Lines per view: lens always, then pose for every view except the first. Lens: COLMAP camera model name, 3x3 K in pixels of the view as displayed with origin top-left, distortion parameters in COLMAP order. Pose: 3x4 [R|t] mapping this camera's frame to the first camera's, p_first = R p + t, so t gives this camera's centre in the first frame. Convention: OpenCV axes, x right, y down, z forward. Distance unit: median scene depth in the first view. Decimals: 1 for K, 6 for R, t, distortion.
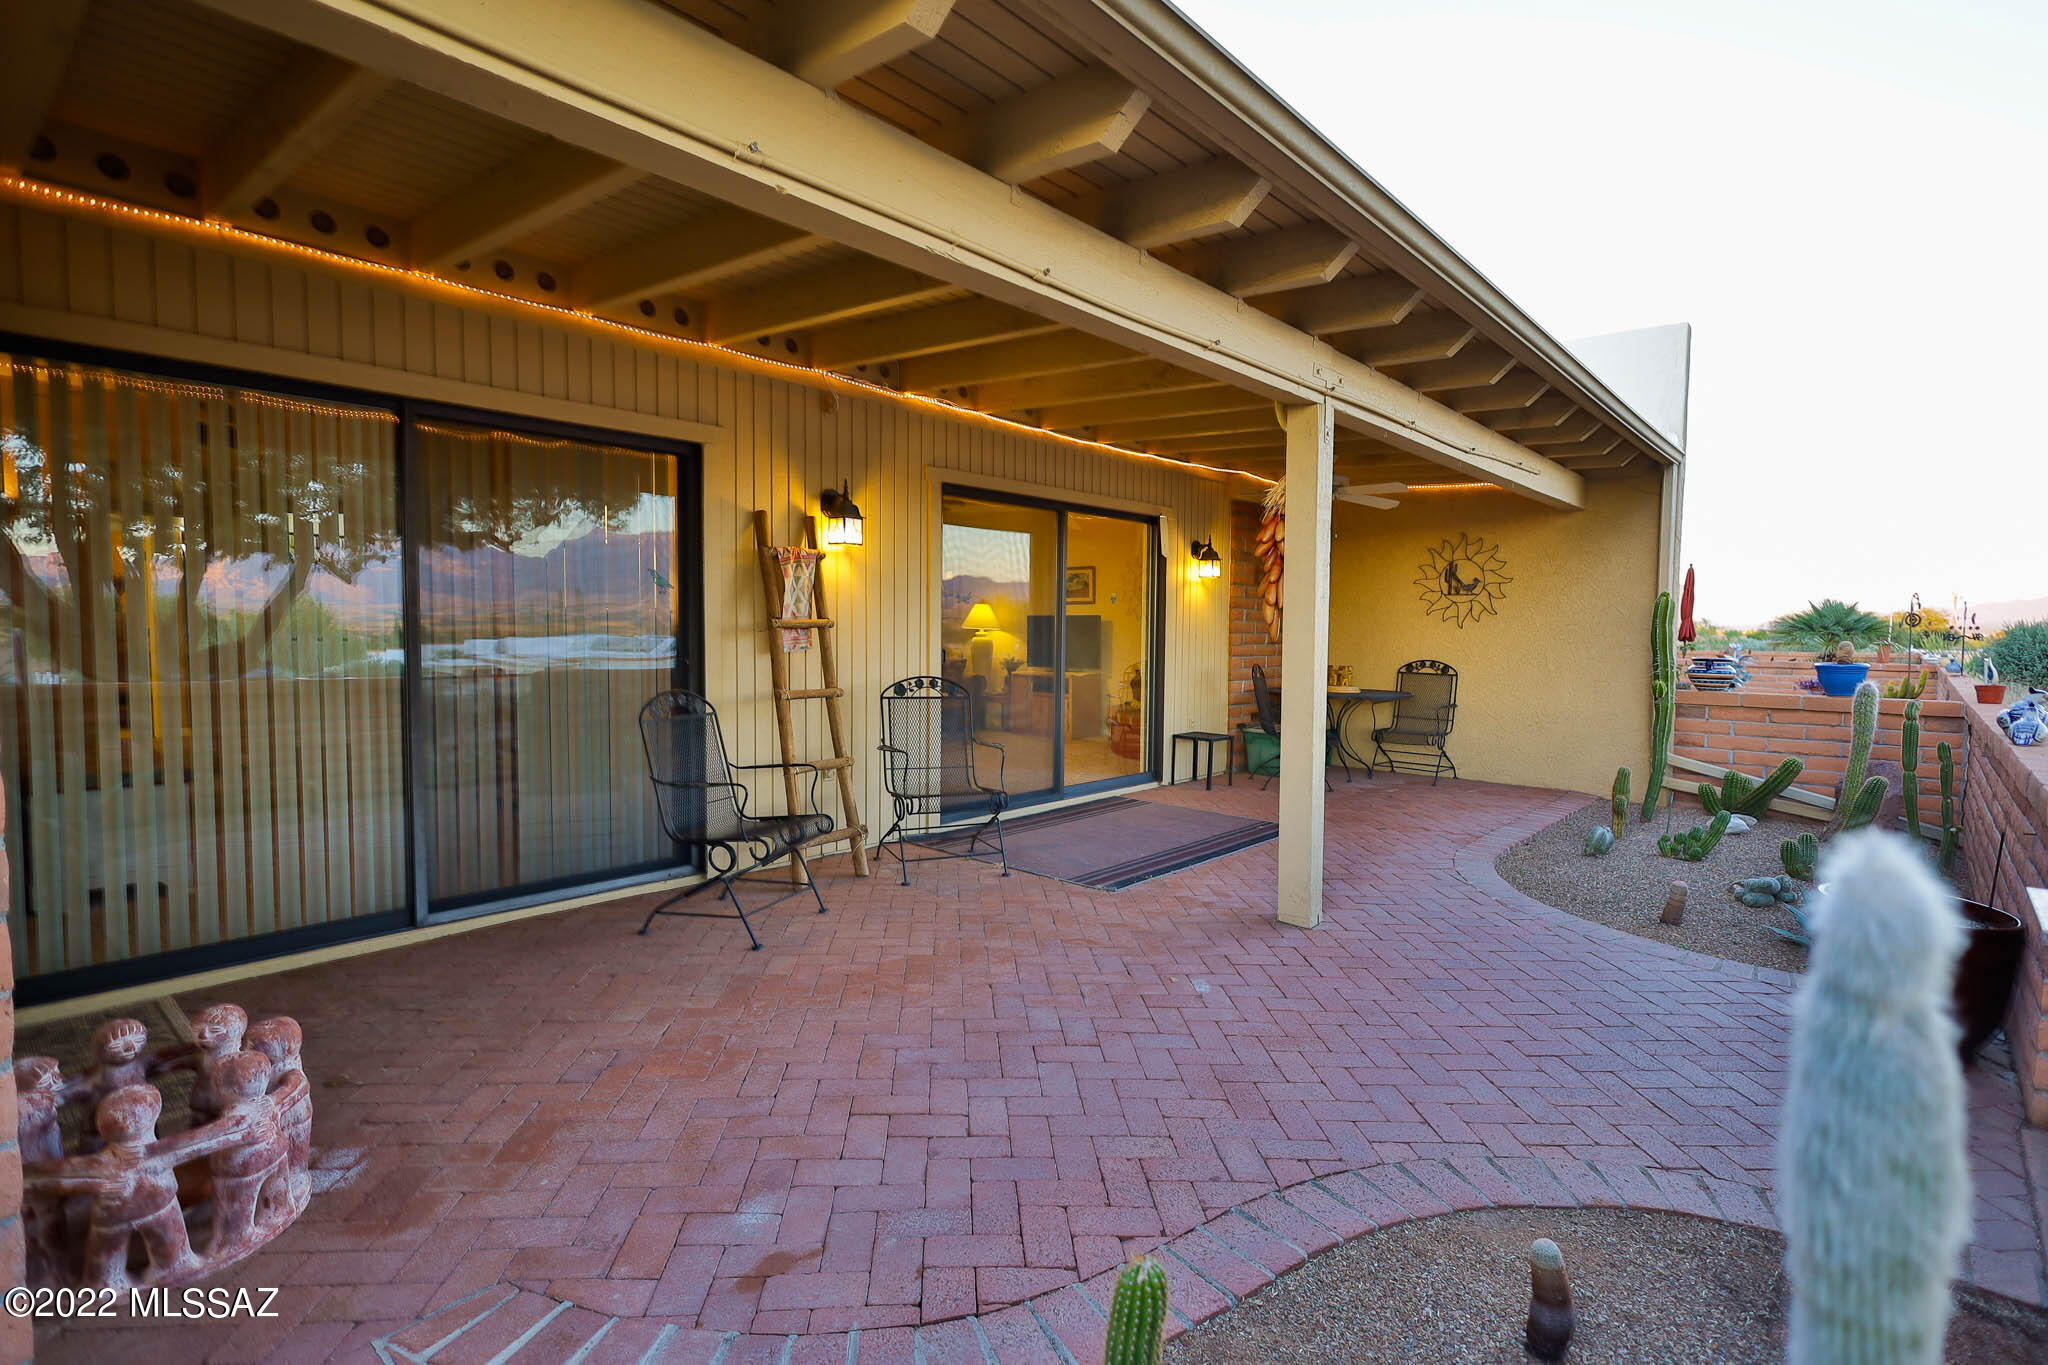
lens RADIAL K [[1014.5, 0, 1032.0], [0, 1014.5, 681.7], [0, 0, 1]] dist [0.001155, 0.000664]
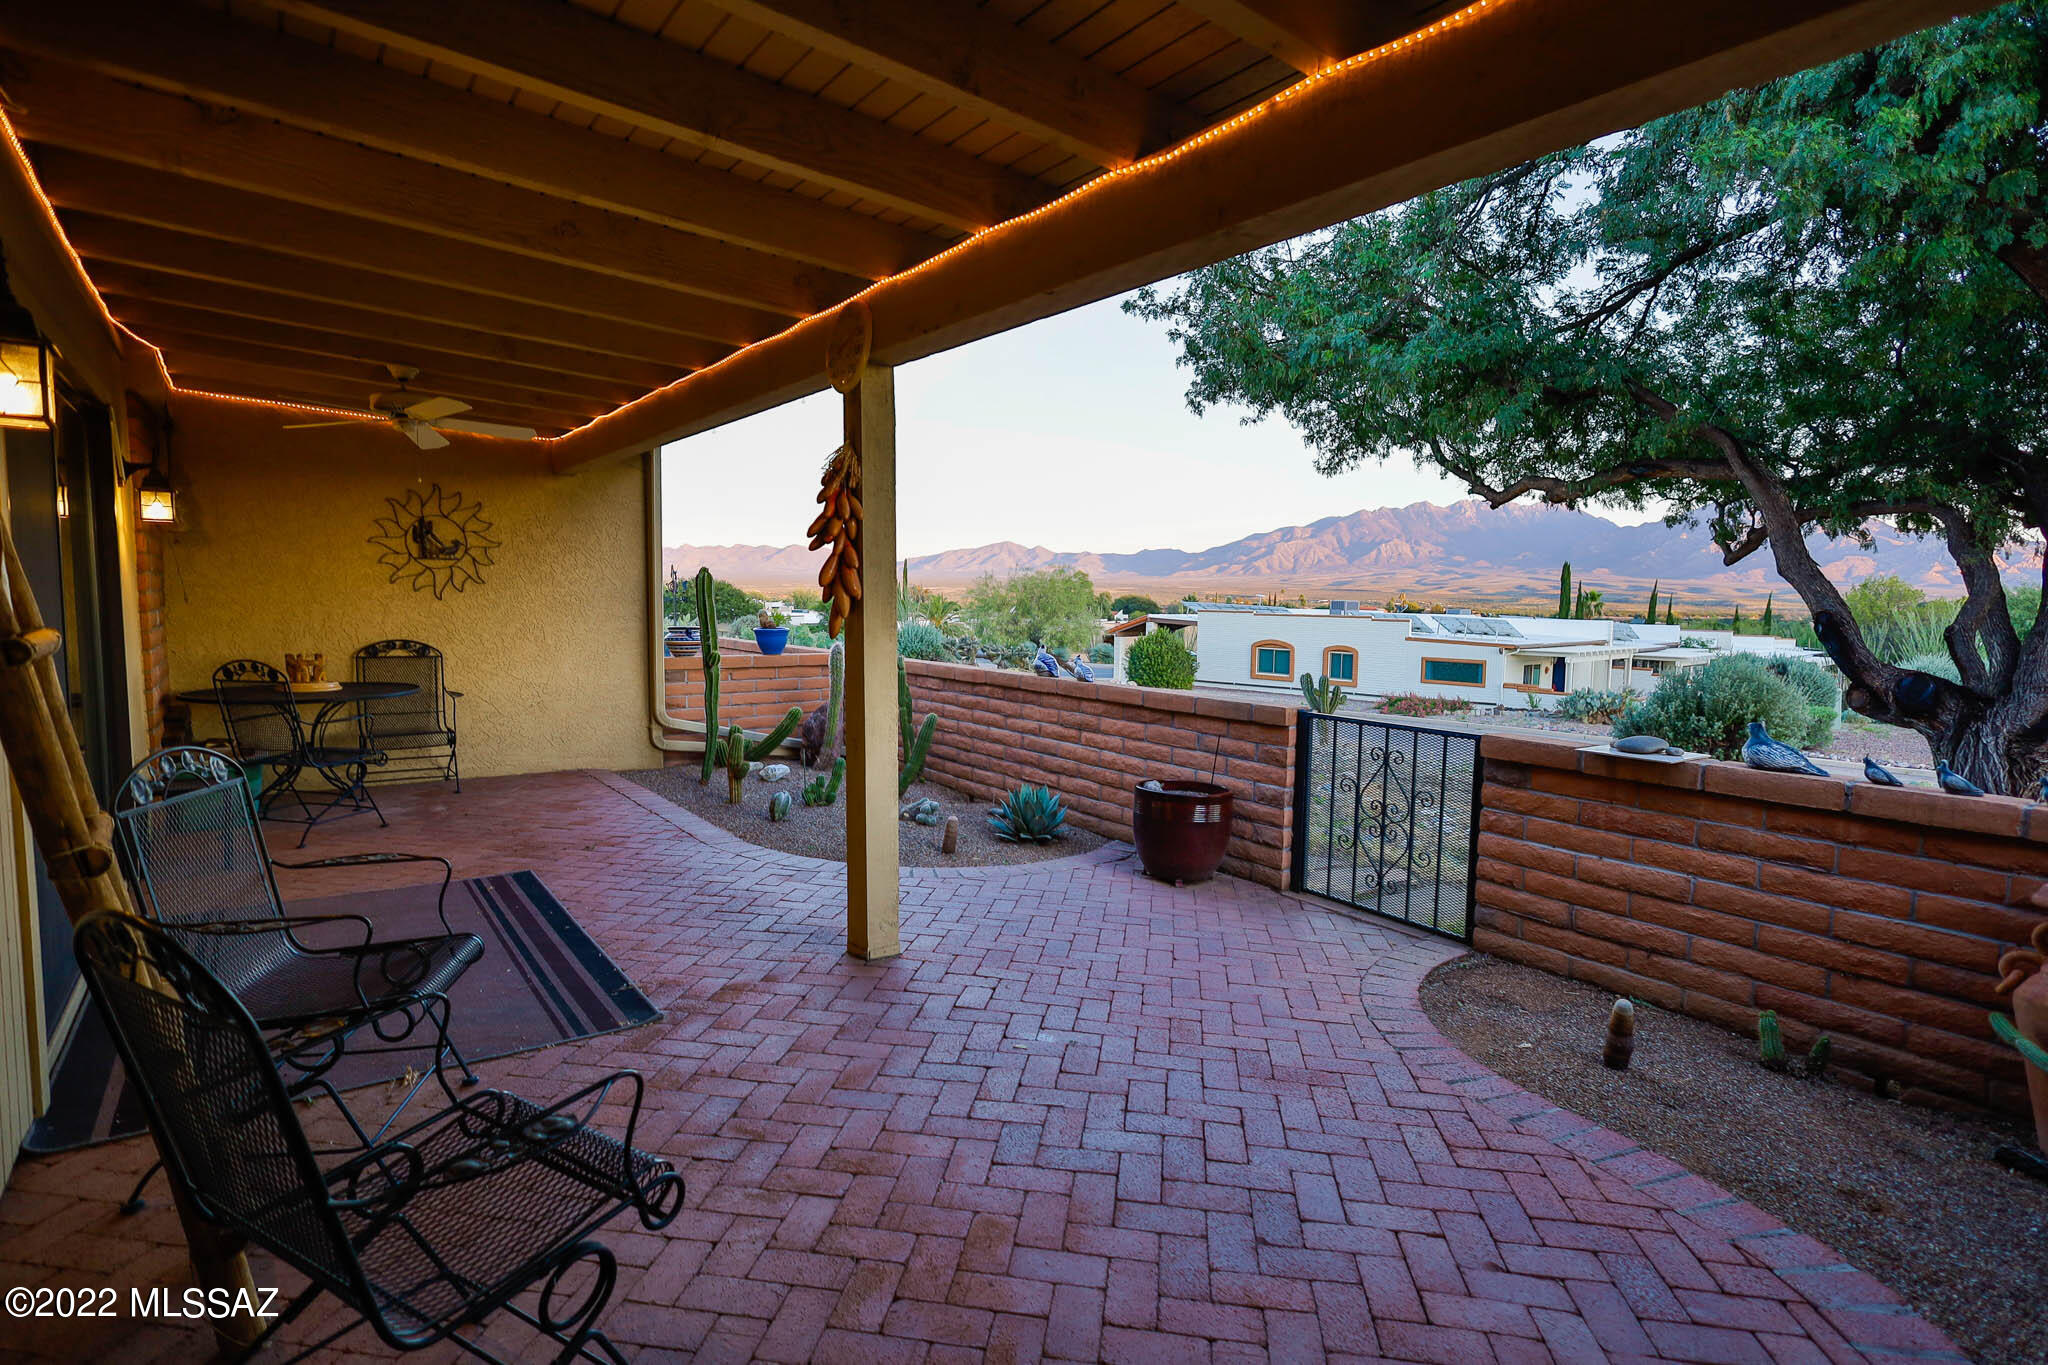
lens RADIAL K [[1014.5, 0, 1037.9], [0, 1014.5, 669.0], [0, 0, 1]] dist [0.001155, 0.000664]
pose [[0.210392, -0.078318, 0.974475, -0.461015], [0.038524, 0.996676, 0.071784, -0.058347], [-0.976858, 0.022438, 0.212709, 0.551833]]
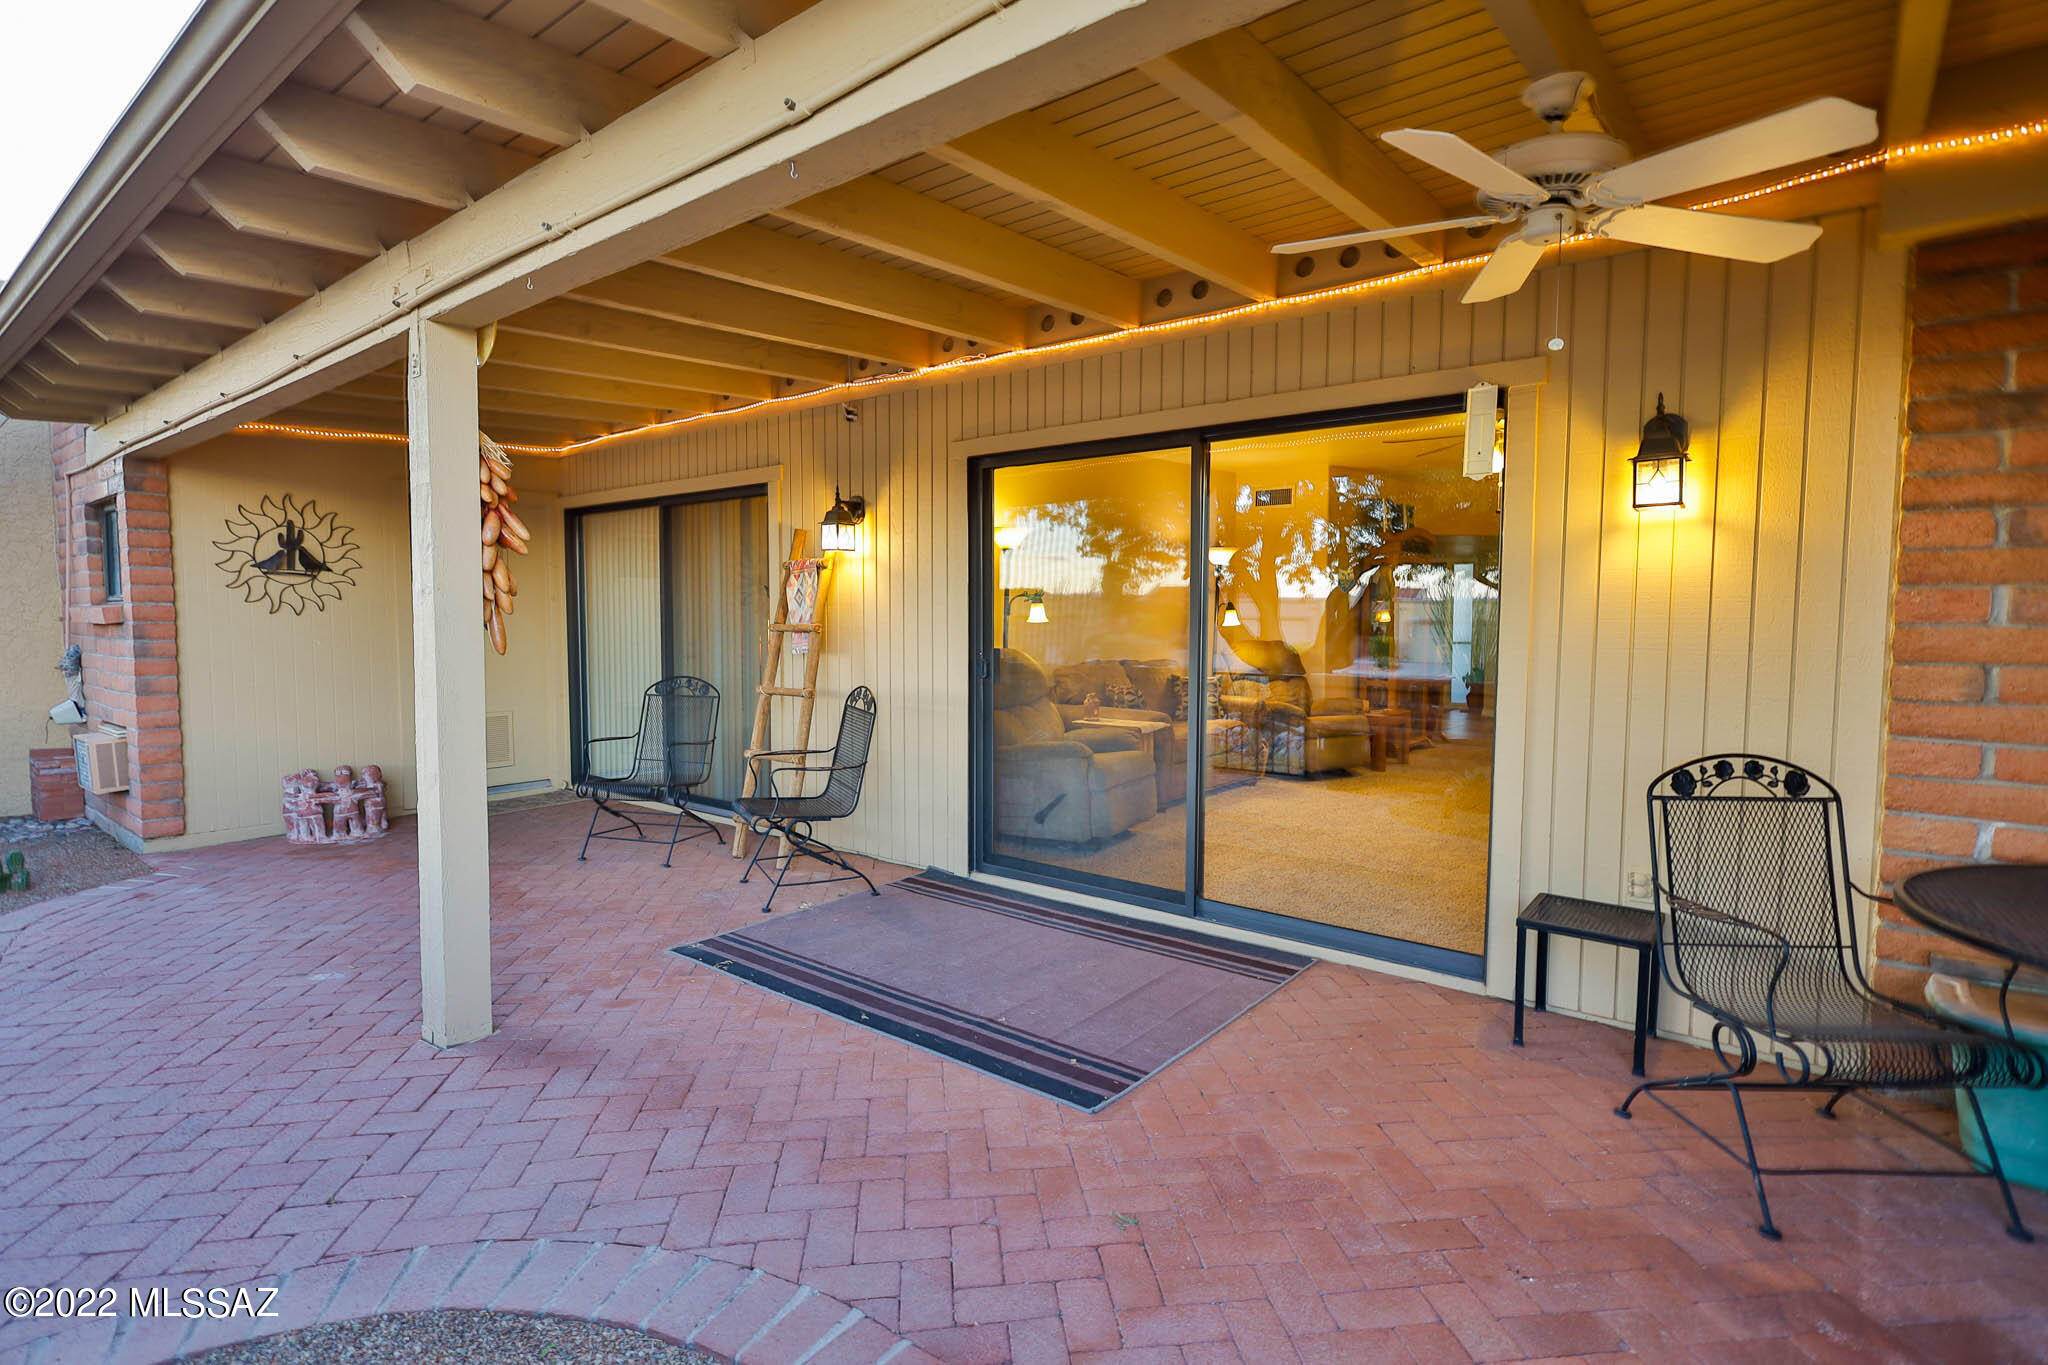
lens RADIAL K [[1014.5, 0, 1021.3], [0, 1014.5, 674.8], [0, 0, 1]] dist [0.001155, 0.000664]
pose [[0.020424, 0.049940, -0.998543, 0.822602], [-0.058444, 0.997103, 0.048673, -0.068835], [0.998082, 0.057365, 0.023283, 1.140738]]
